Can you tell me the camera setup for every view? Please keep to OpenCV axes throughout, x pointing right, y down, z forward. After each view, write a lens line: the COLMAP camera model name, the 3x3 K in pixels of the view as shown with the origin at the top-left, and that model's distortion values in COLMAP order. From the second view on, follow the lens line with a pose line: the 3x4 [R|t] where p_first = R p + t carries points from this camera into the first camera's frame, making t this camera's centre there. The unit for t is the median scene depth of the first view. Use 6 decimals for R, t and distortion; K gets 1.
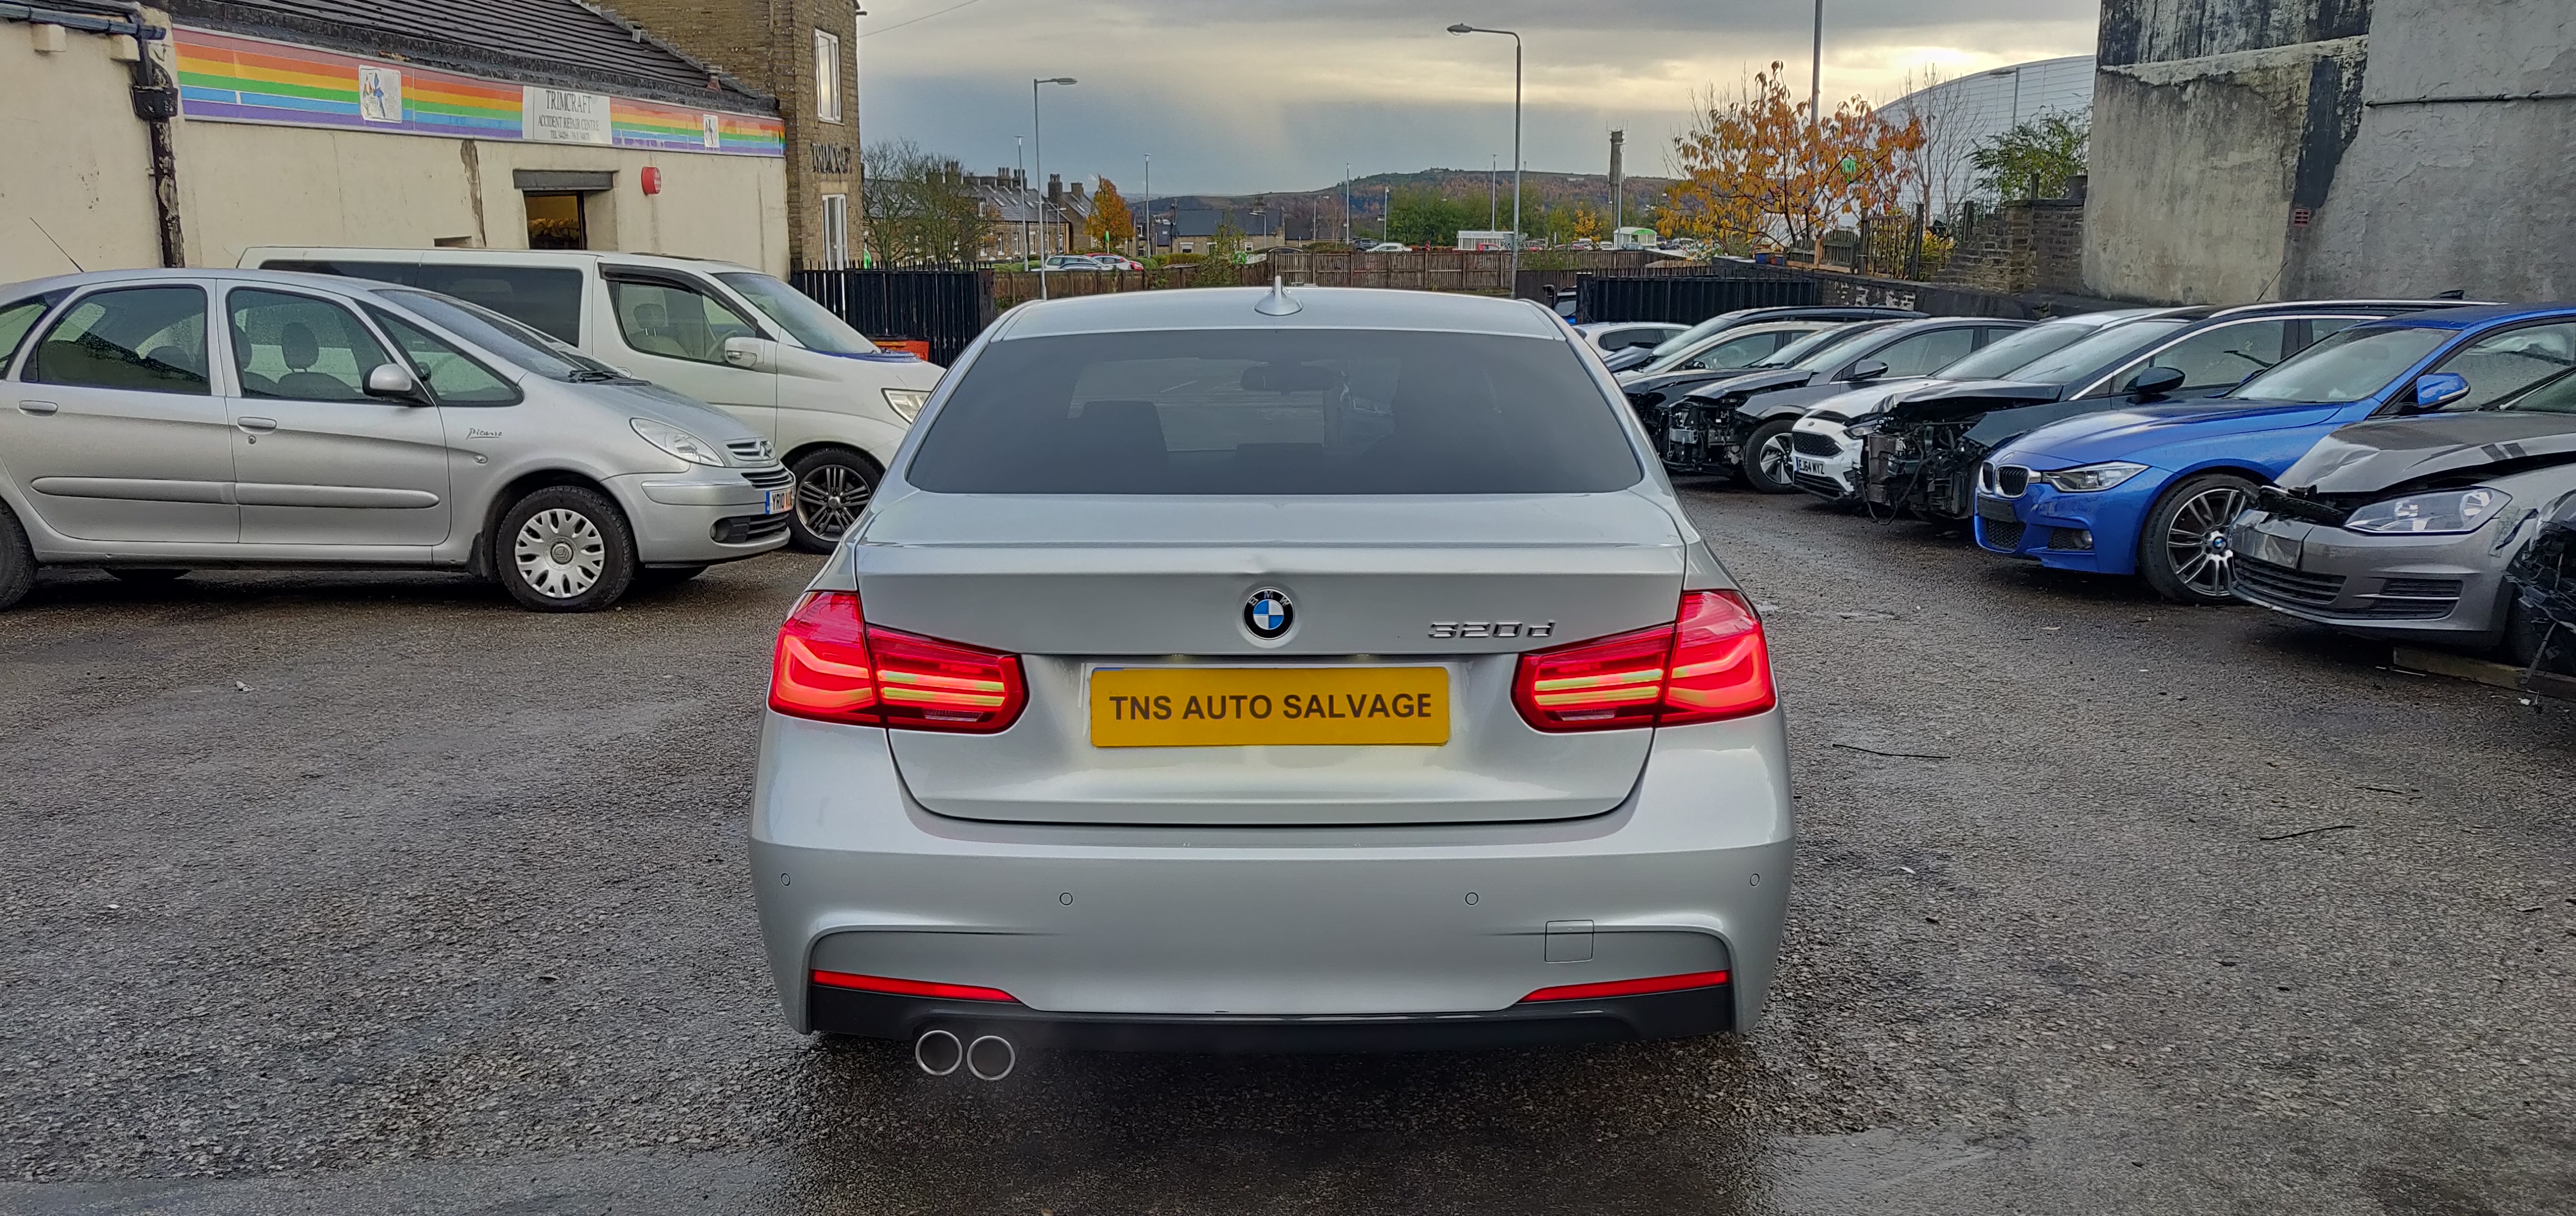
lens RADIAL K [[1986.6, 0, 1298.3], [0, 1986.6, 608.9], [0, 0, 1]] dist [-0.014787, 0.096168]
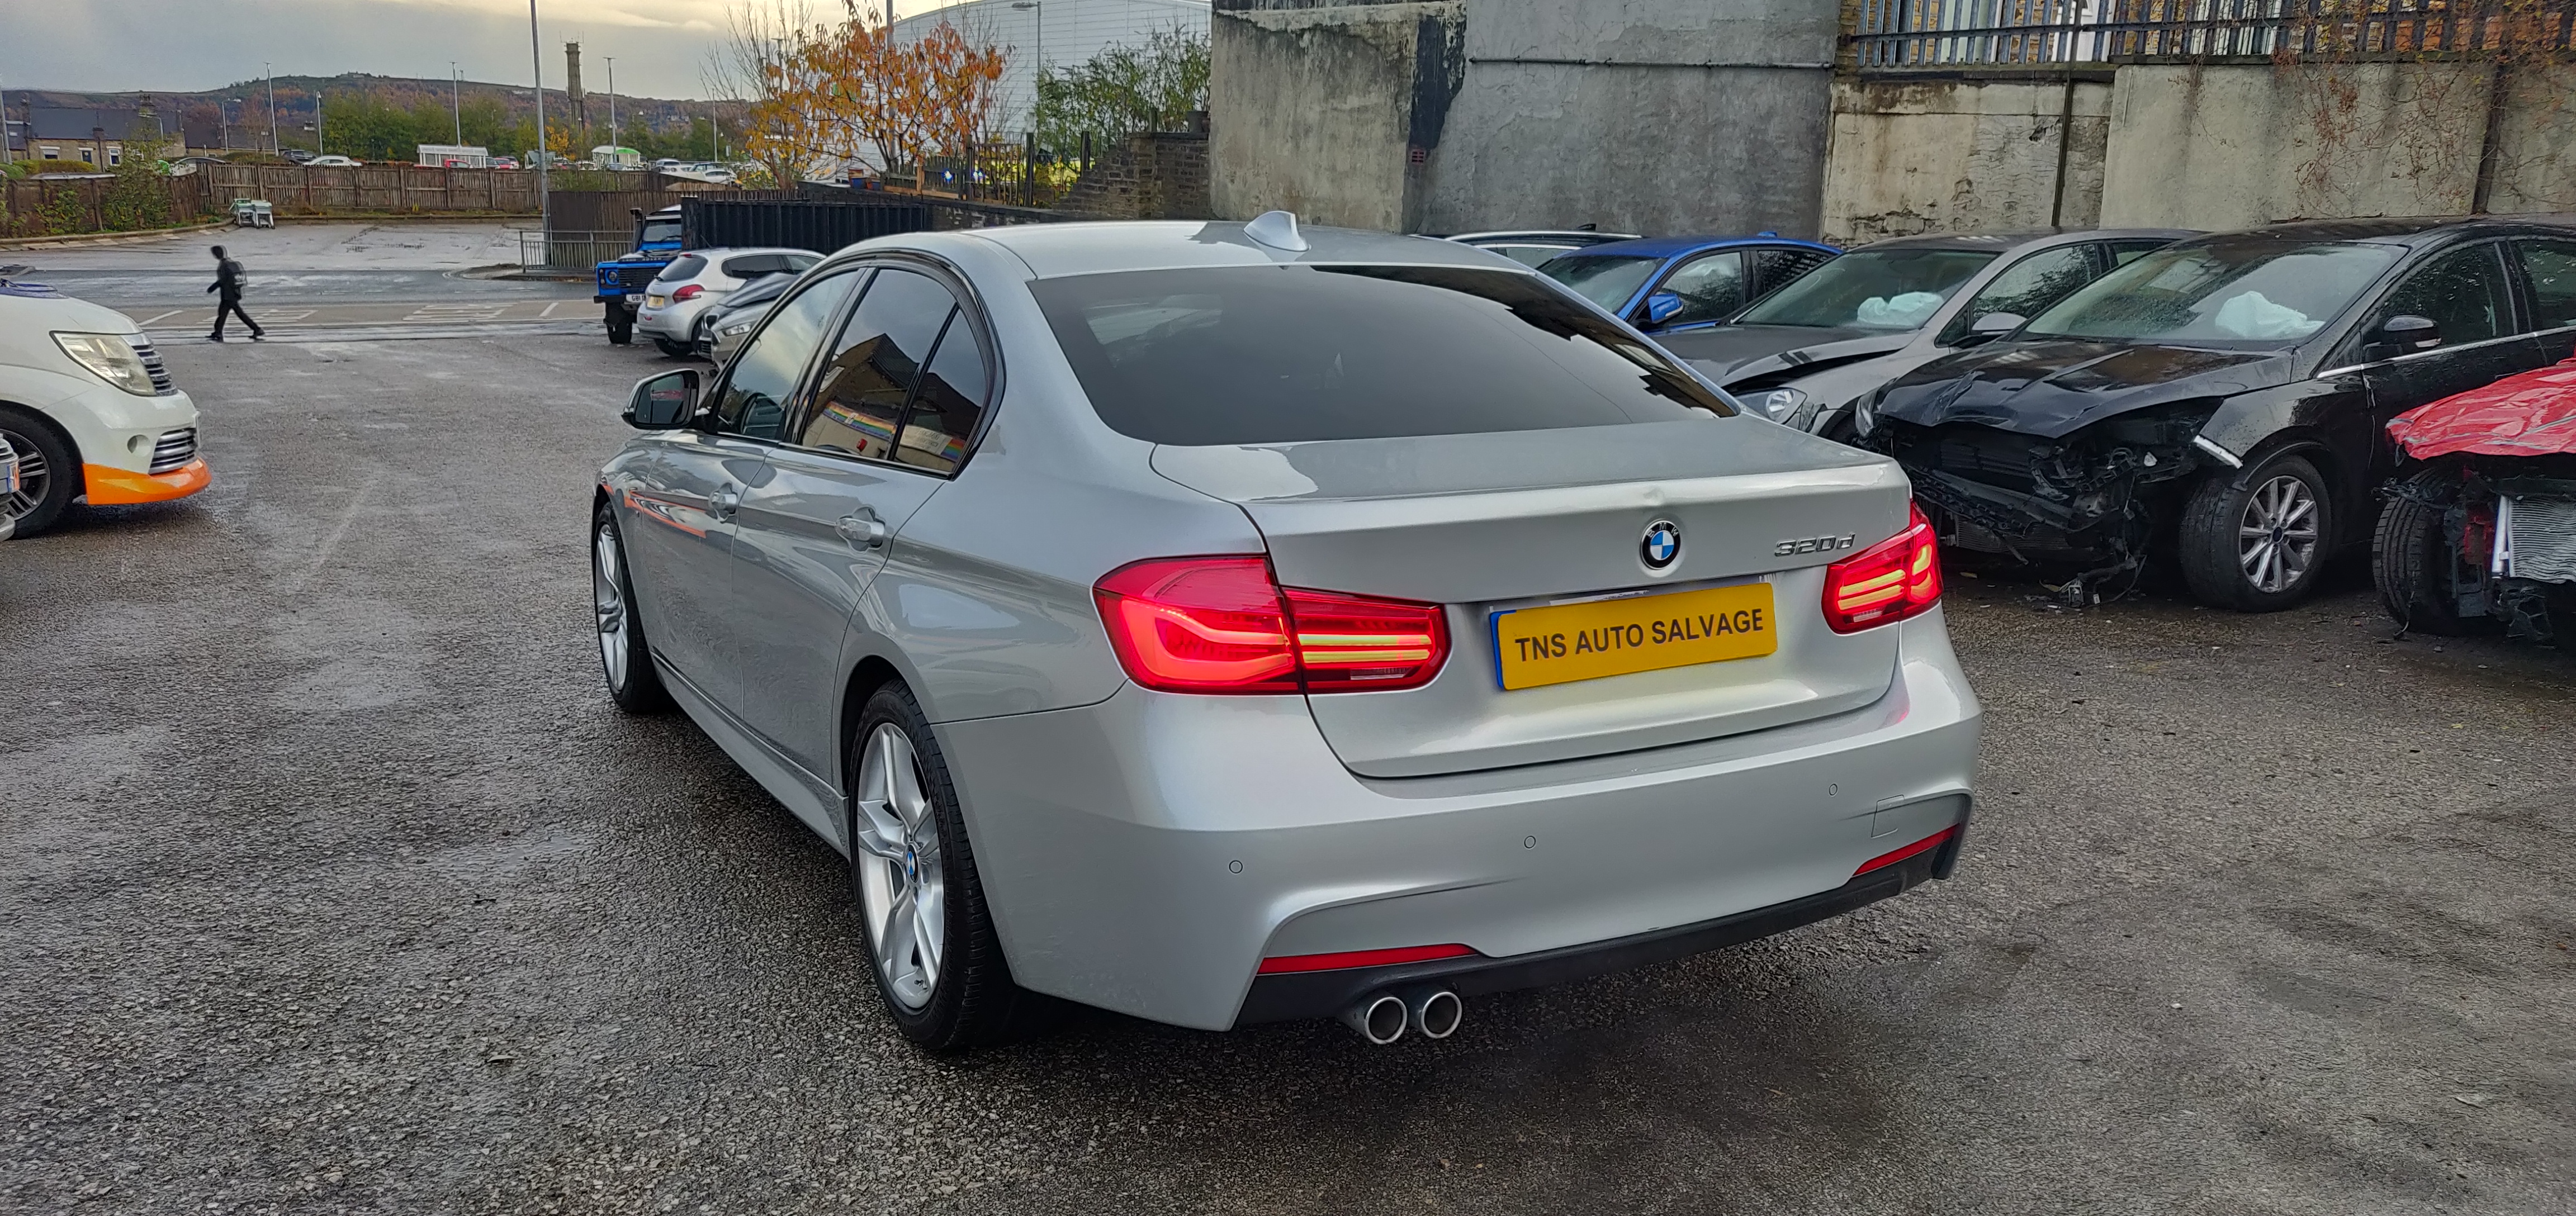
lens RADIAL K [[1986.6, 0, 1298.3], [0, 1986.6, 608.9], [0, 0, 1]] dist [-0.014787, 0.096168]
pose [[0.880492, -0.085828, 0.466226, -0.116321], [0.068392, 0.996184, 0.054227, -0.005793], [-0.469101, -0.015860, 0.883002, 0.029762]]
